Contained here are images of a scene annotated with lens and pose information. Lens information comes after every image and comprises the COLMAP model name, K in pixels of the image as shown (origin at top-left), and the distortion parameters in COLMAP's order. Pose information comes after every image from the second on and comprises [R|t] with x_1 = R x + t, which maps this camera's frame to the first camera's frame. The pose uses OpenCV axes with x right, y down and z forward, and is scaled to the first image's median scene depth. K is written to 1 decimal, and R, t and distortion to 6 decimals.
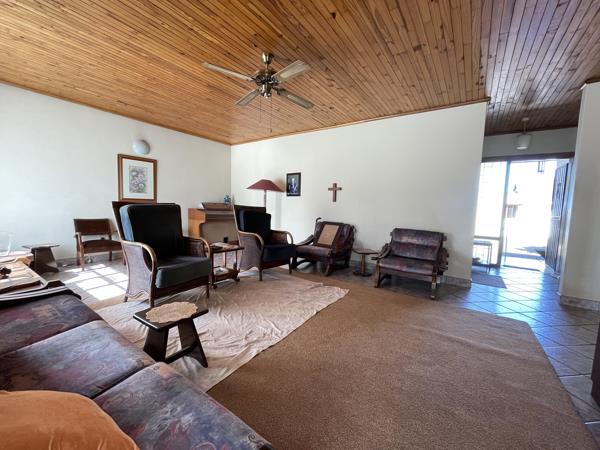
lens RADIAL K [[242.5, 0, 299.3], [0, 242.5, 224.5], [0, 0, 1]] dist [-0.001175, -0.000045]
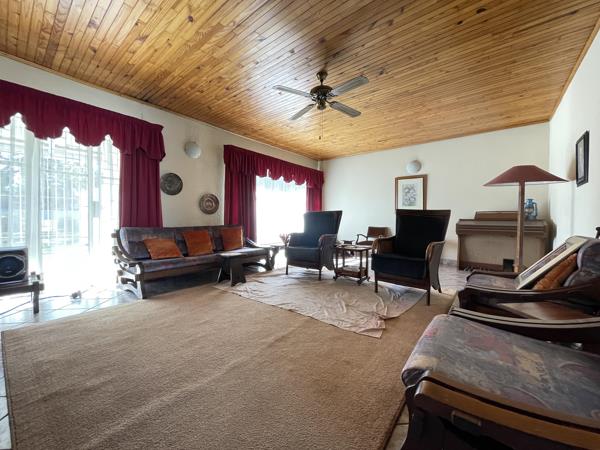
lens RADIAL K [[242.5, 0, 299.3], [0, 242.5, 224.5], [0, 0, 1]] dist [-0.001175, -0.000045]
pose [[-0.071500, -0.017281, -0.997291, 0.536613], [-0.086989, 0.996148, -0.011024, 0.016231], [0.993640, 0.085965, -0.072727, 0.556068]]
